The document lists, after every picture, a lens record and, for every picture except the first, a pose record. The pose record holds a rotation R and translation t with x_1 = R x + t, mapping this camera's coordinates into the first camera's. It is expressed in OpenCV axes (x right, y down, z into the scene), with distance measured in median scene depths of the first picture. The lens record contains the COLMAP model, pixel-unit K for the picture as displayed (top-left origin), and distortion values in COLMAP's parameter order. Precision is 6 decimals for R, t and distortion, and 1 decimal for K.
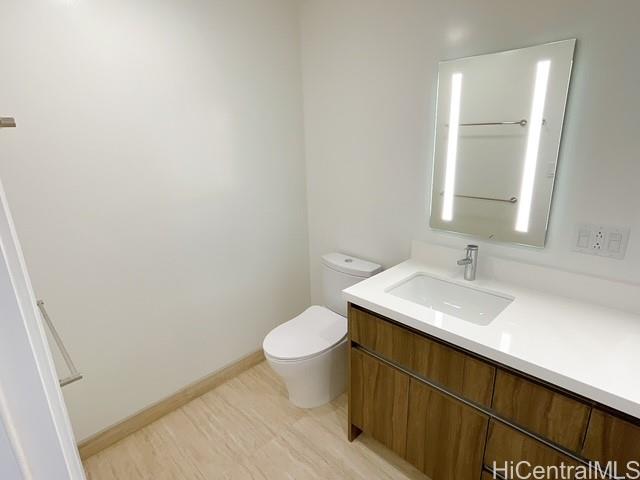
lens RADIAL K [[352.6, 0, 318.2], [0, 352.6, 241.0], [0, 0, 1]] dist [-0.005374, -0.000019]
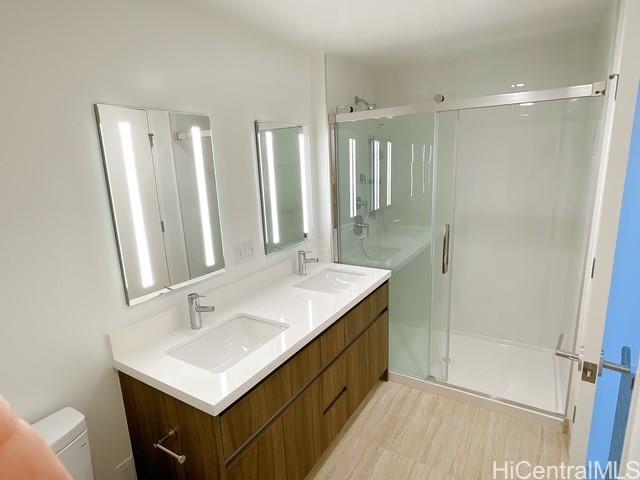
lens RADIAL K [[352.6, 0, 318.2], [0, 352.6, 241.0], [0, 0, 1]] dist [-0.005374, -0.000019]
pose [[-0.229003, -0.188364, 0.955027, -0.589245], [0.310432, 0.915740, 0.255053, -0.279659], [-0.922599, 0.354879, -0.151233, 0.785125]]
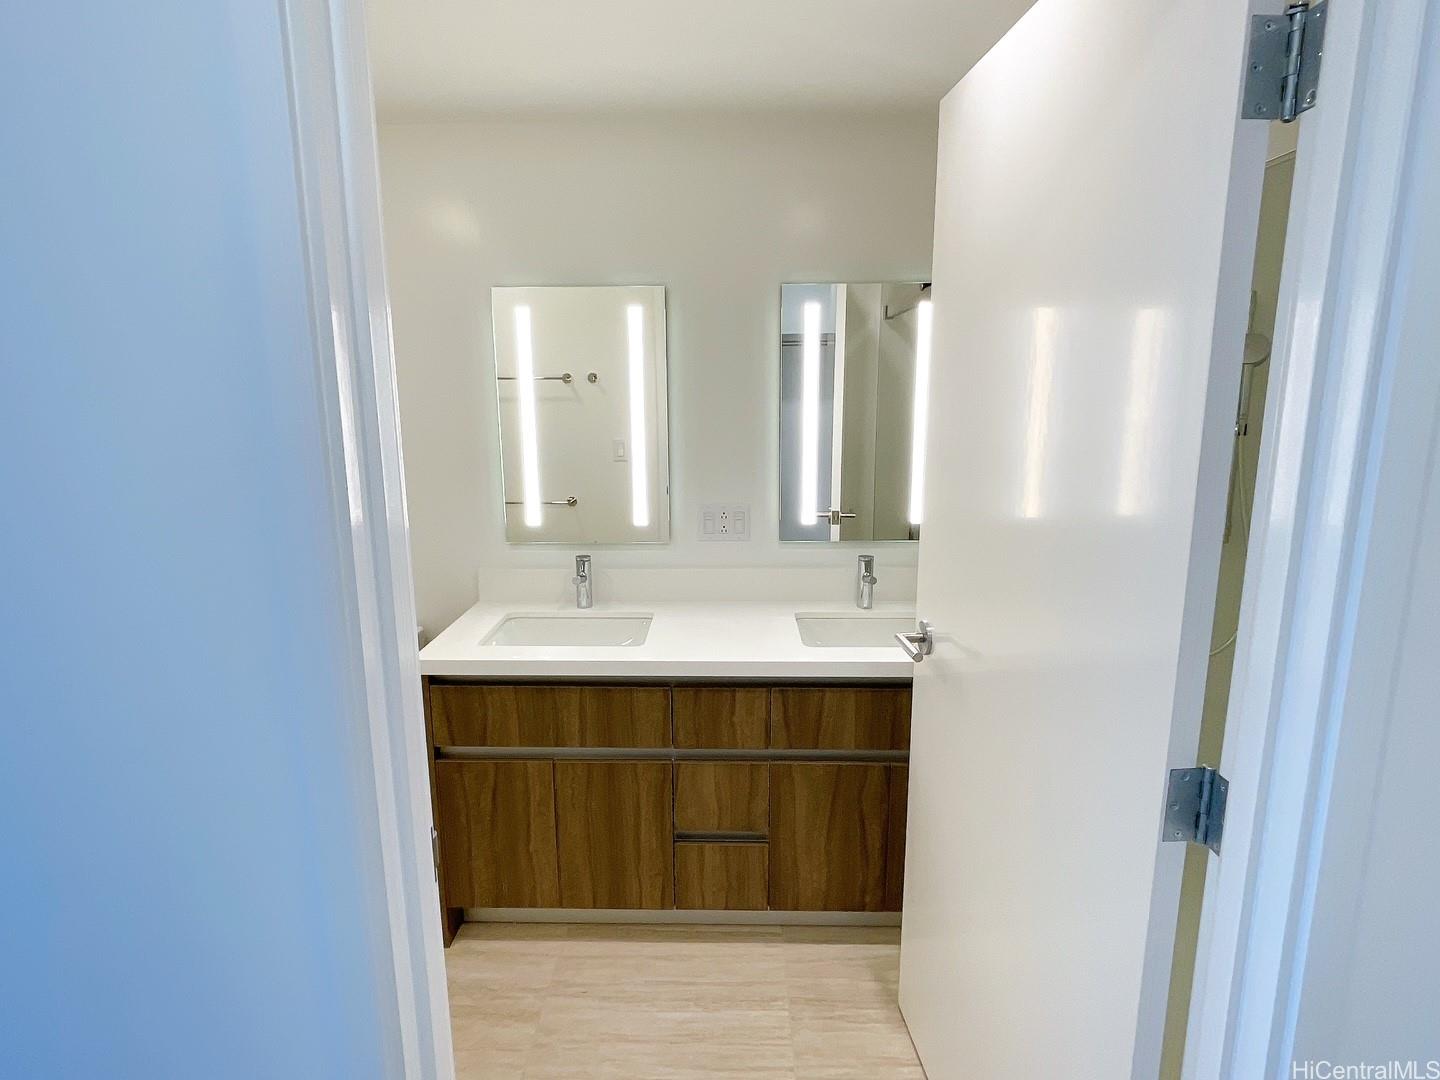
lens RADIAL K [[793.4, 0, 715.9], [0, 793.4, 542.2], [0, 0, 1]] dist [-0.005374, -0.000019]
pose [[0.709344, -0.110736, 0.696110, -0.450413], [0.187128, 0.981729, -0.034514, 0.089831], [-0.679569, 0.154744, 0.717105, -0.279081]]
